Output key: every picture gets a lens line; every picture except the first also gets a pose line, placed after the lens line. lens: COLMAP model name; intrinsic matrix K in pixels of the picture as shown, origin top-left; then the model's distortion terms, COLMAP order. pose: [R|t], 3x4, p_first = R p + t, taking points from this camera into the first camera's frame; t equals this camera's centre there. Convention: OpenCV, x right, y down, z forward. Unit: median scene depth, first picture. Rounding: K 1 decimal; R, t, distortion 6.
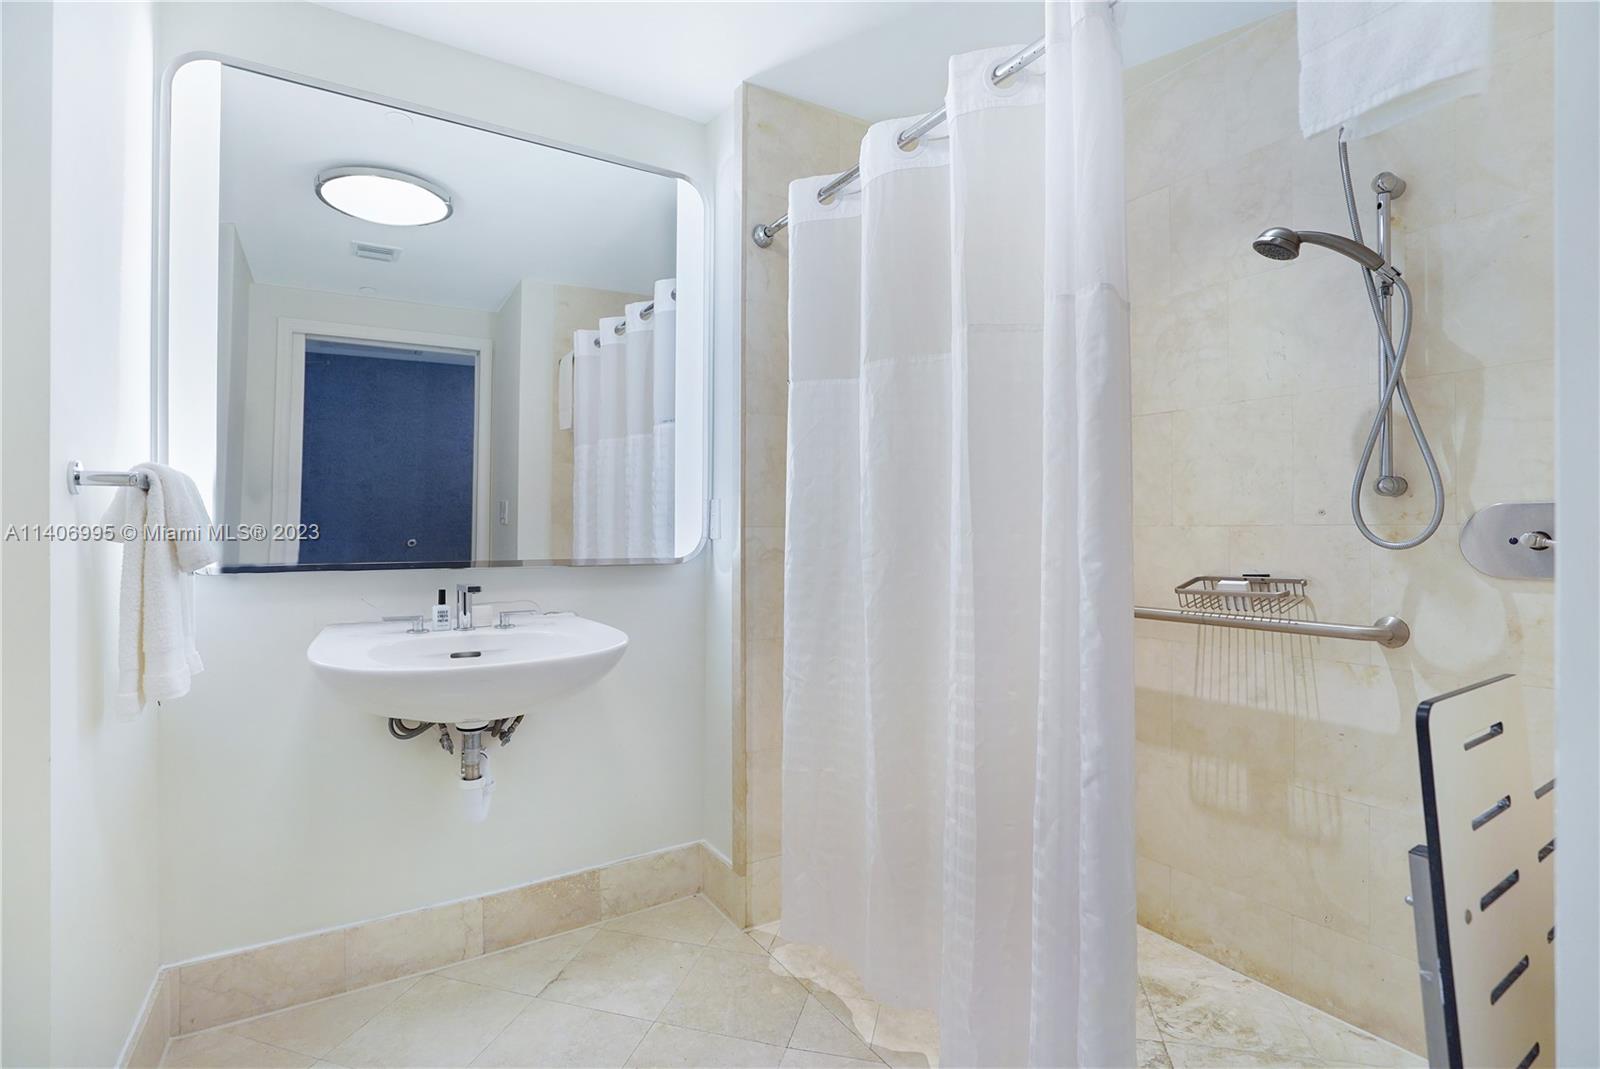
lens RADIAL K [[772.3, 0, 799.9], [0, 772.3, 538.5], [0, 0, 1]] dist [-0.053570, 0.022551]
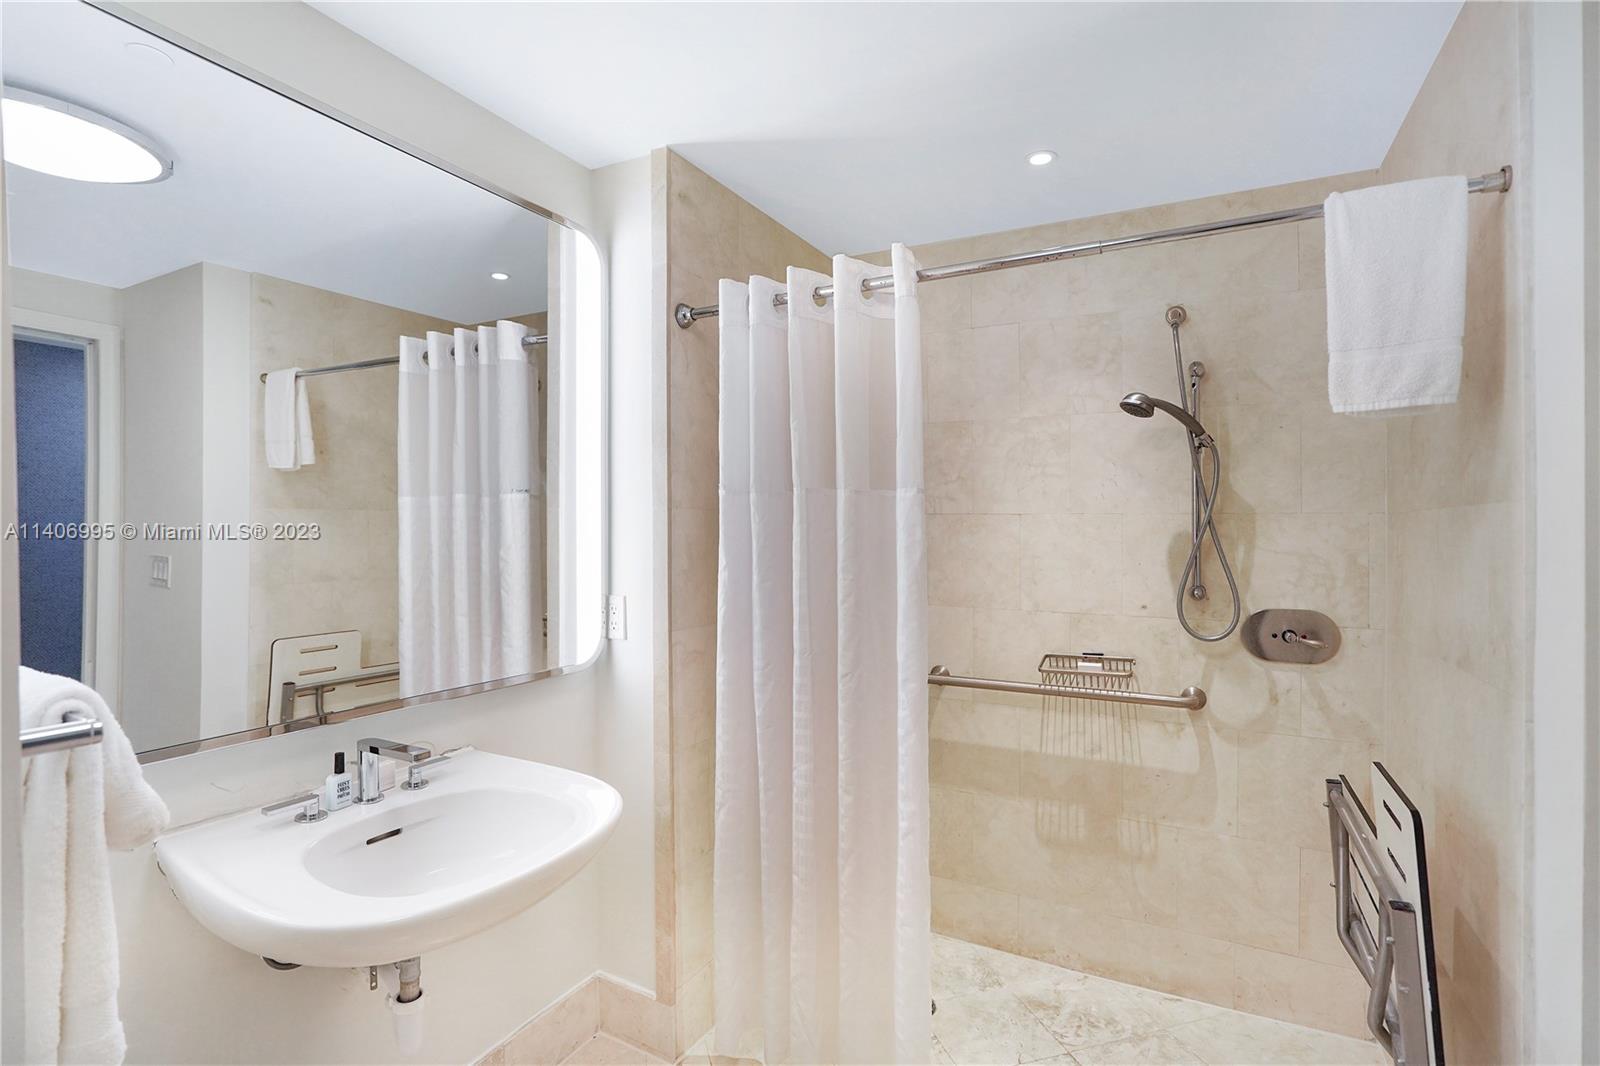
lens RADIAL K [[777.5, 0, 823.0], [0, 777.5, 536.9], [0, 0, 1]] dist [-0.057701, 0.044066]
pose [[0.868571, 0.002206, 0.495560, -0.427216], [-0.001765, 0.999998, -0.001357, -0.145236], [-0.495562, 0.000304, 0.868573, 0.113598]]
